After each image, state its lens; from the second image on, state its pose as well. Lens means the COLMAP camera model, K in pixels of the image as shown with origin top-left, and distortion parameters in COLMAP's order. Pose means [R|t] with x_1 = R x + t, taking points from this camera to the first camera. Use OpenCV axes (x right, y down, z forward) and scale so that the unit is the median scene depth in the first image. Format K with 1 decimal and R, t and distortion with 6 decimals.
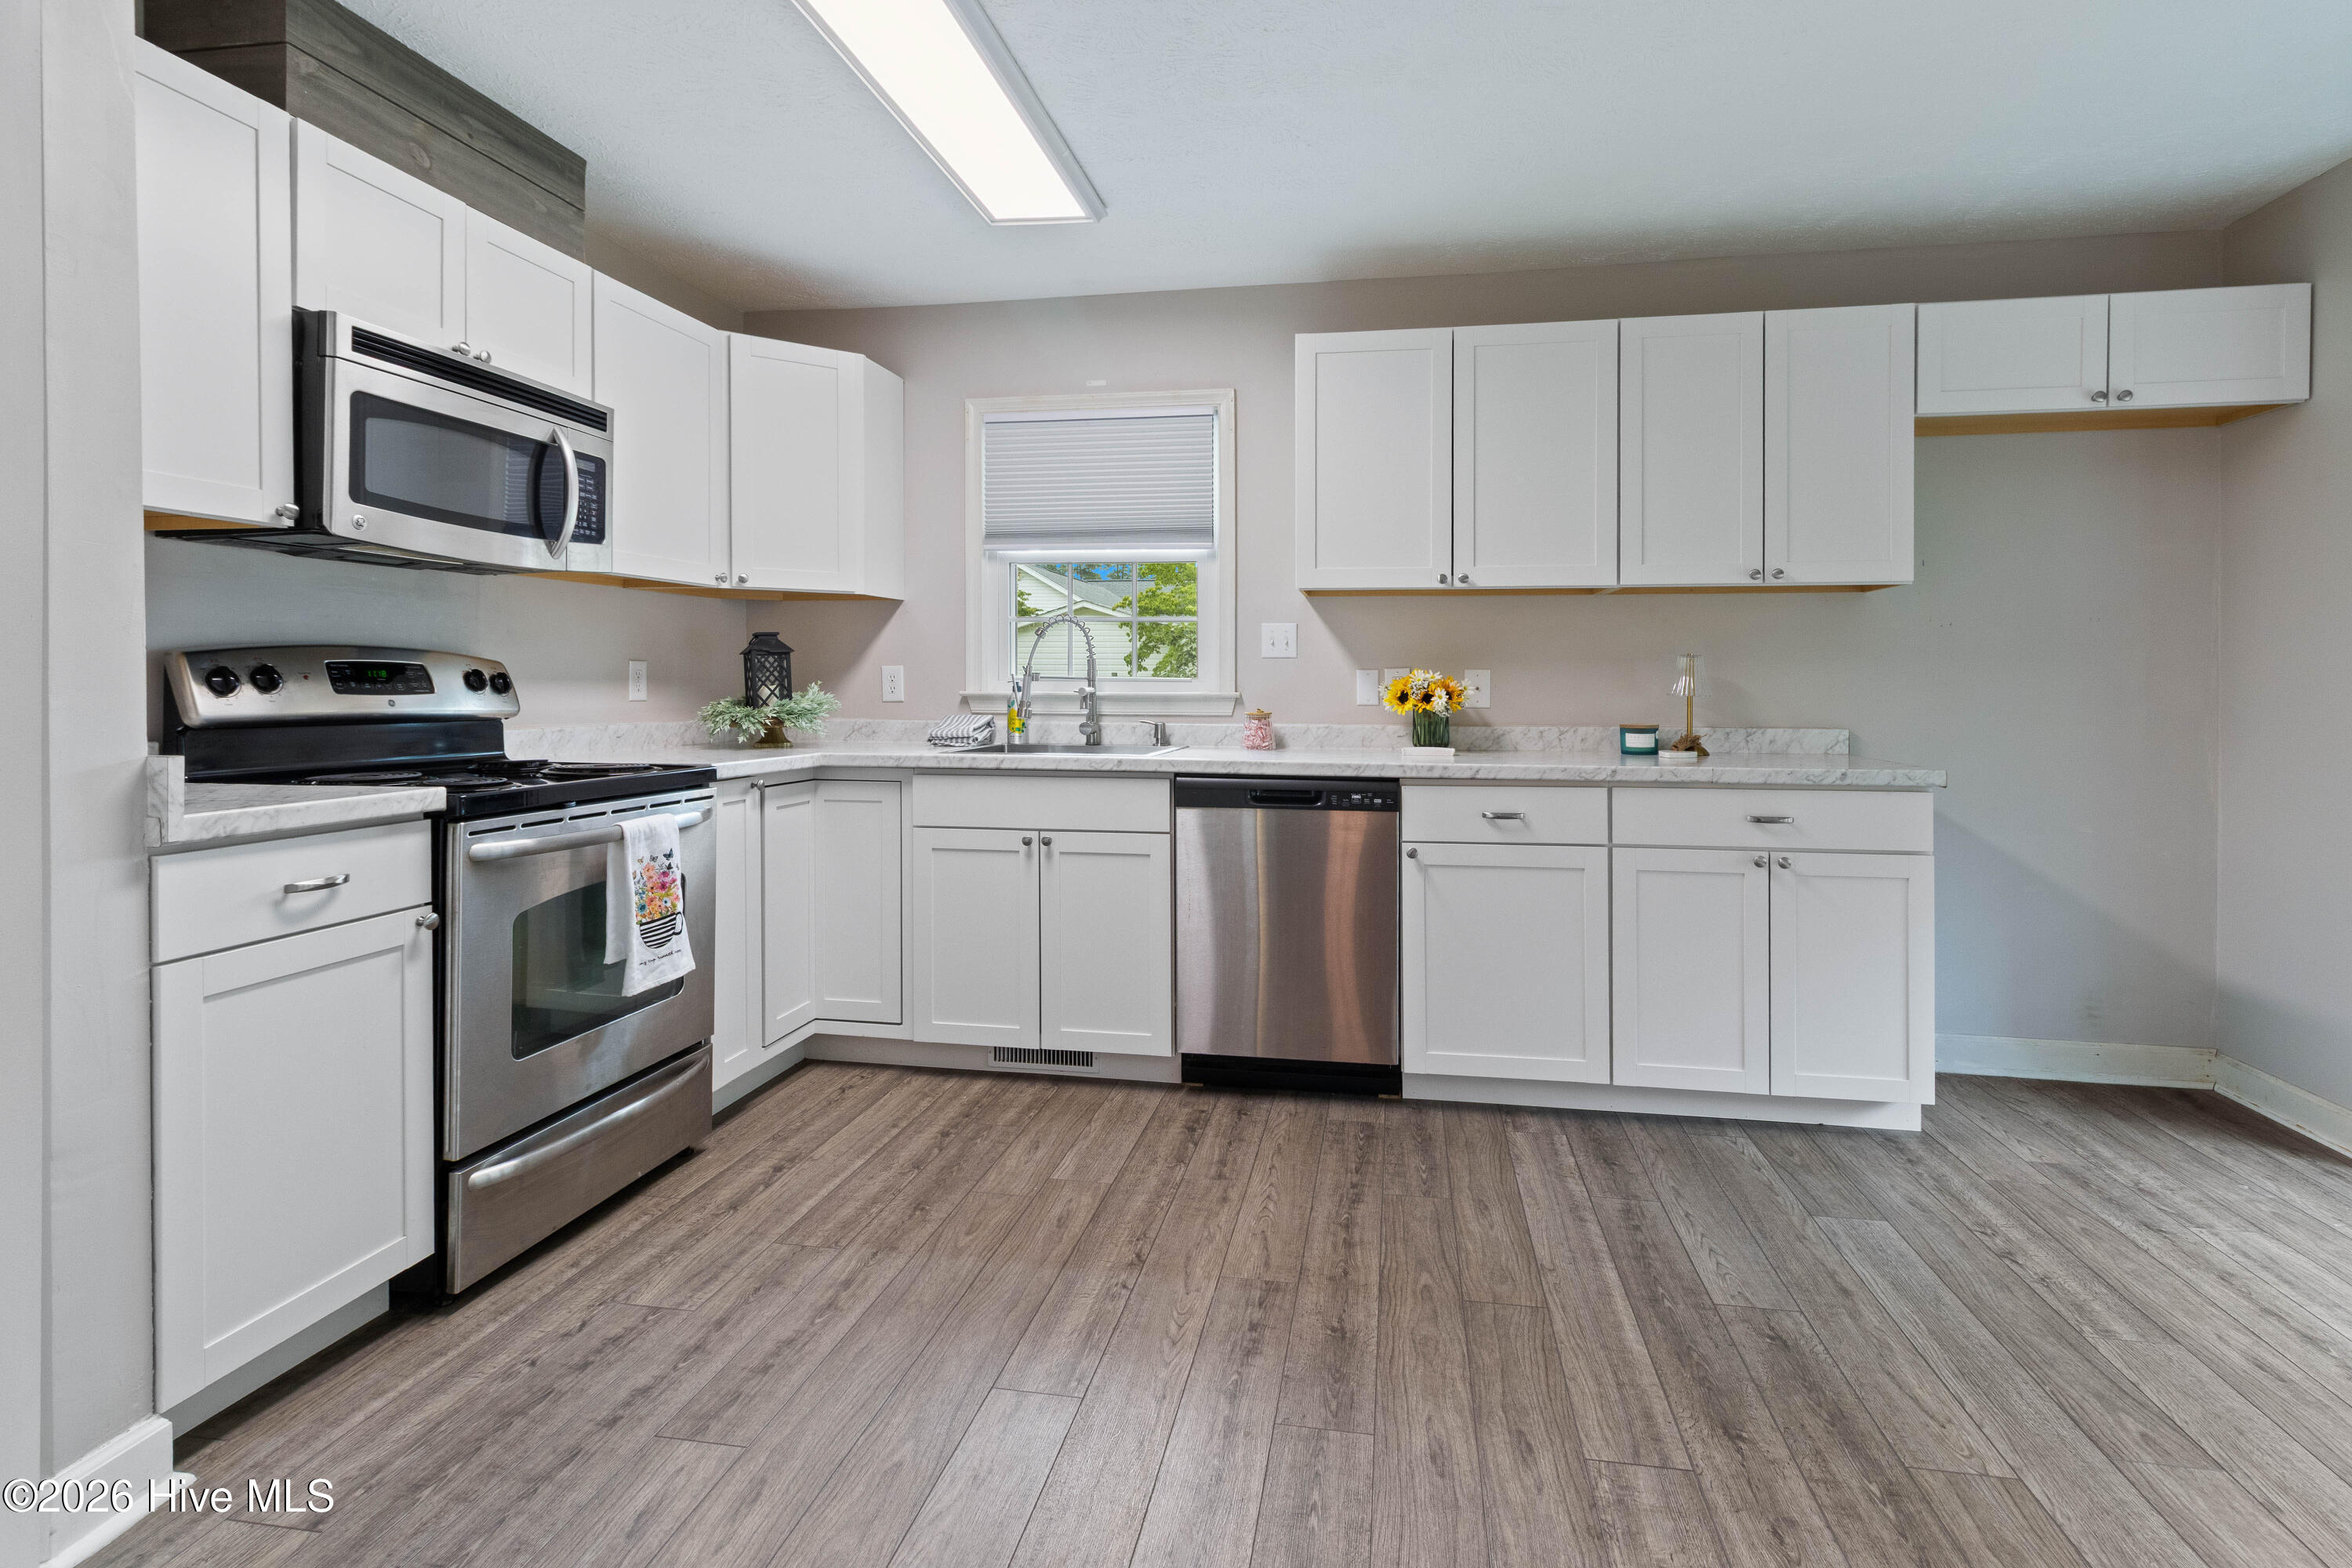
lens RADIAL K [[1105.8, 0, 1177.0], [0, 1105.8, 672.4], [0, 0, 1]] dist [0.003261, 0.000884]
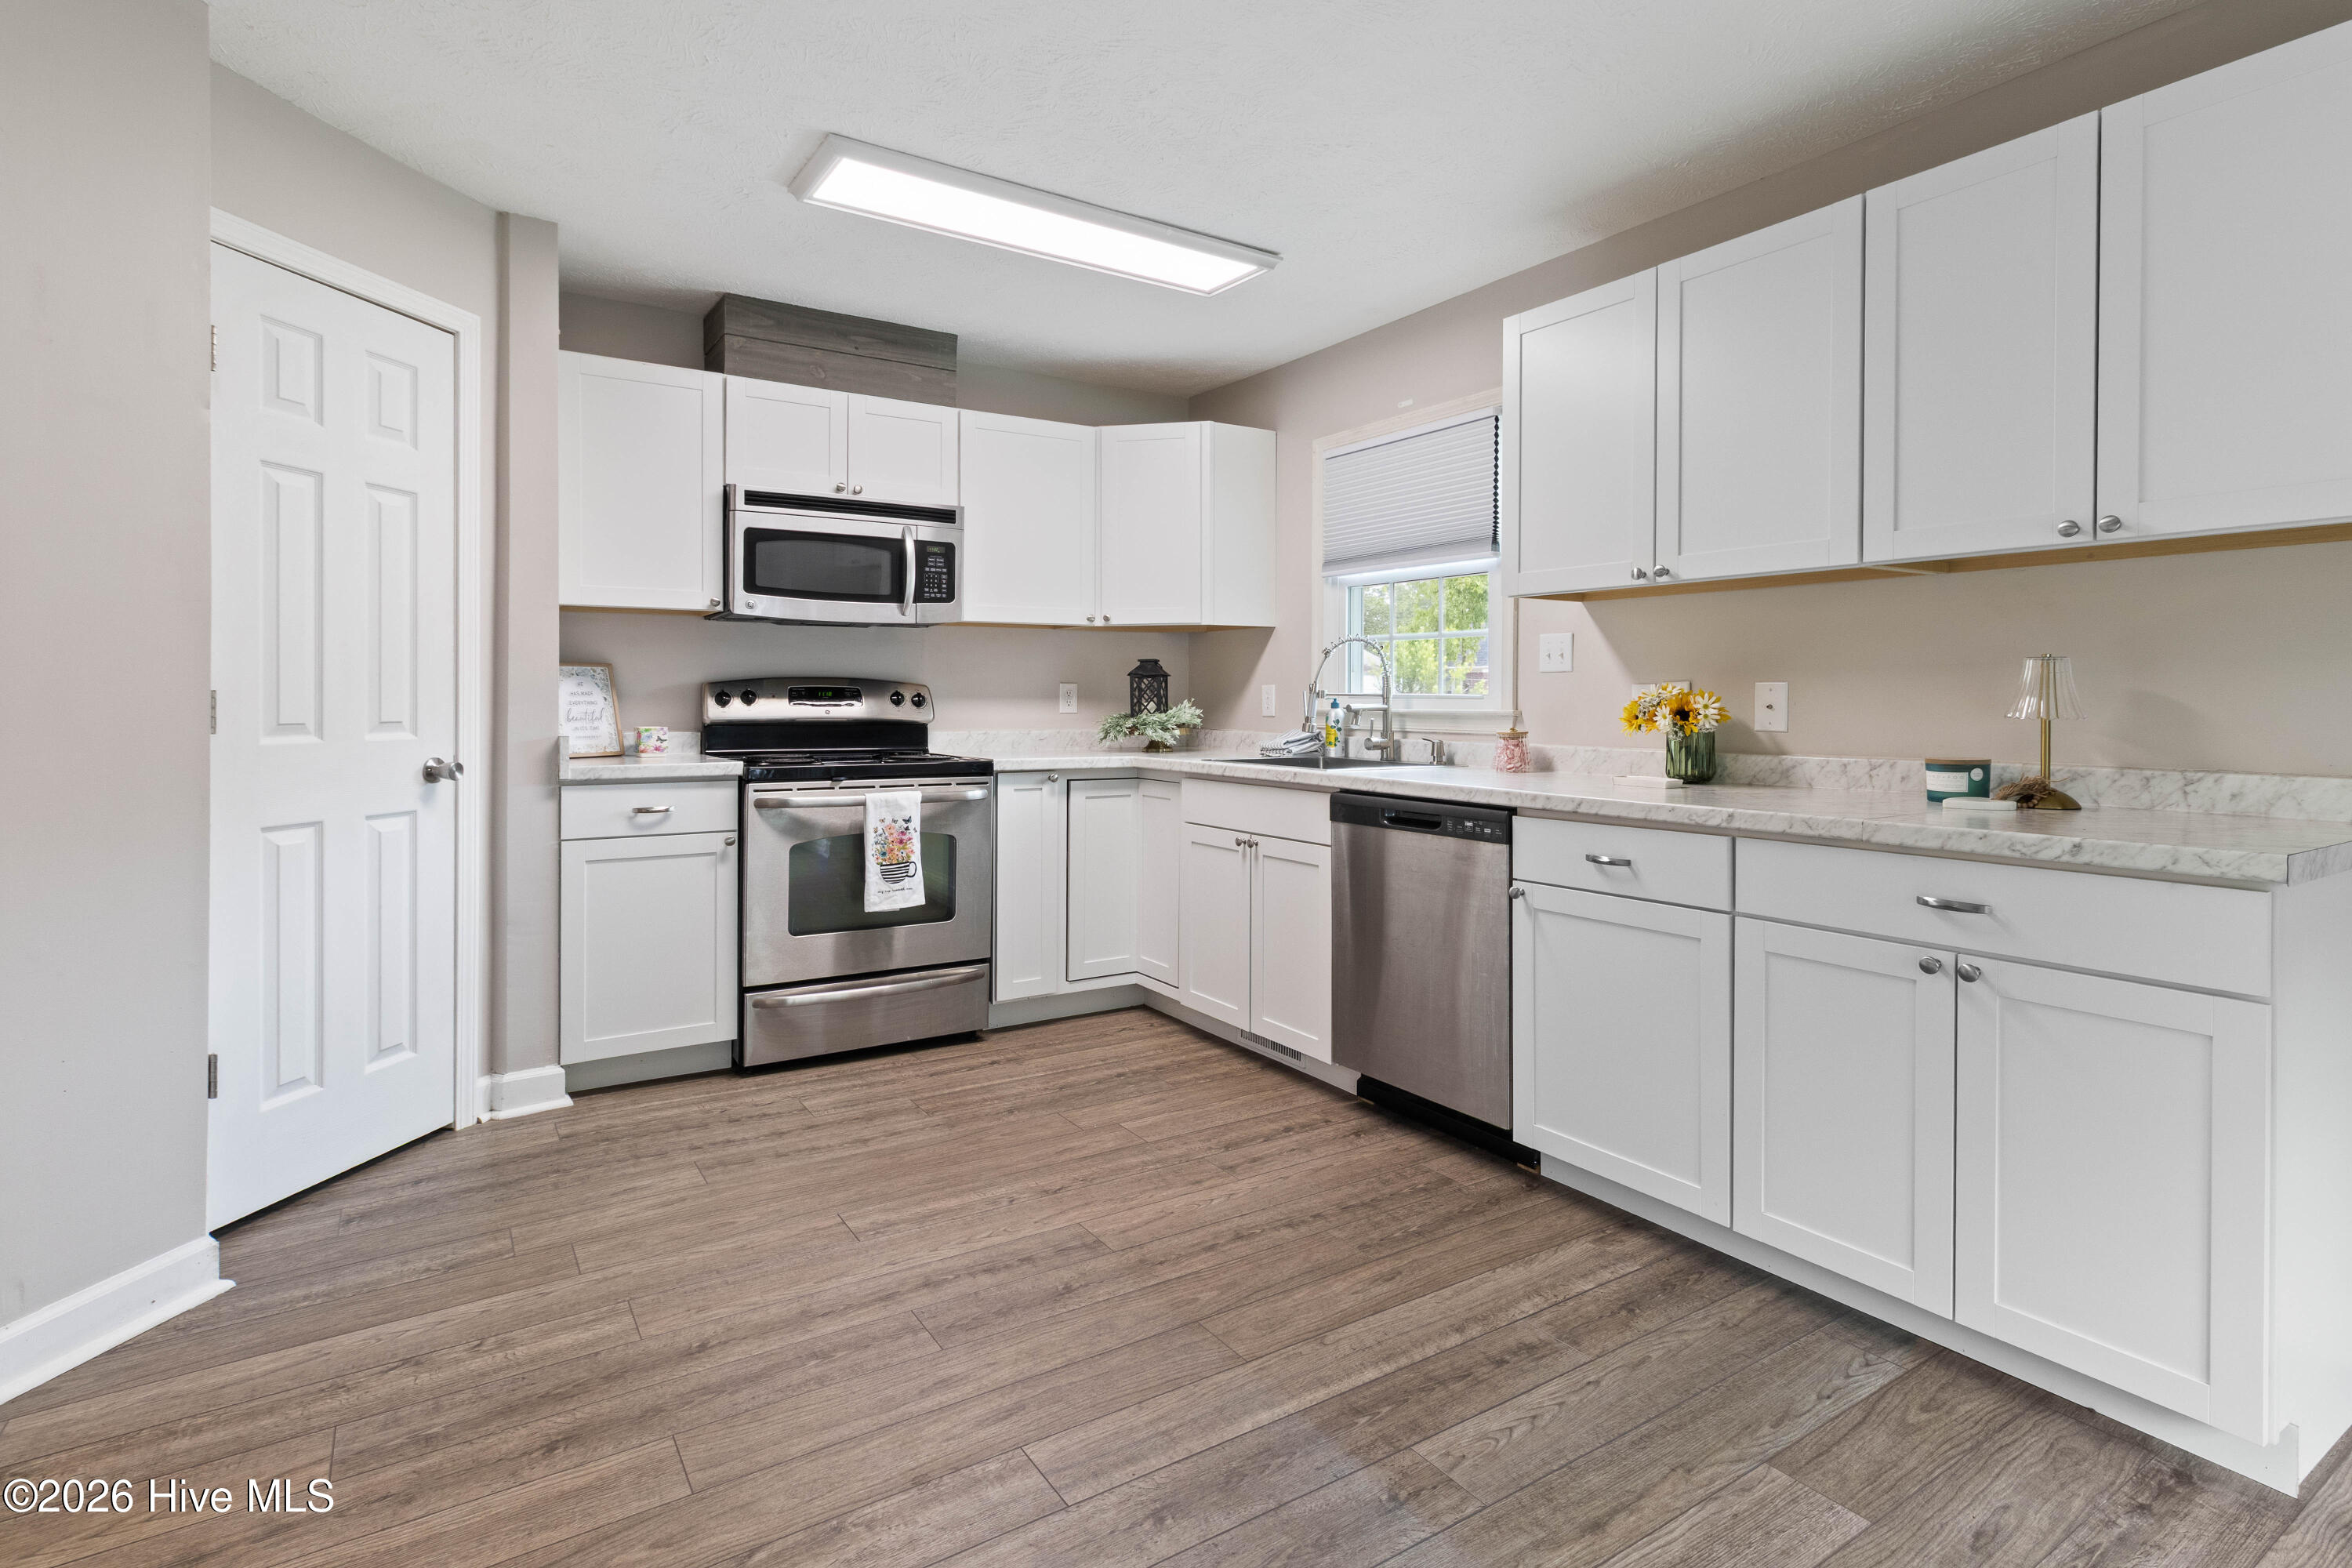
lens RADIAL K [[1105.8, 0, 1251.1], [0, 1105.8, 693.7], [0, 0, 1]] dist [0.003261, 0.000884]
pose [[0.711890, -0.004622, -0.702275, 0.742893], [0.006580, 0.999978, 0.000089, 0.004070], [0.702260, -0.004685, 0.711905, 0.248188]]
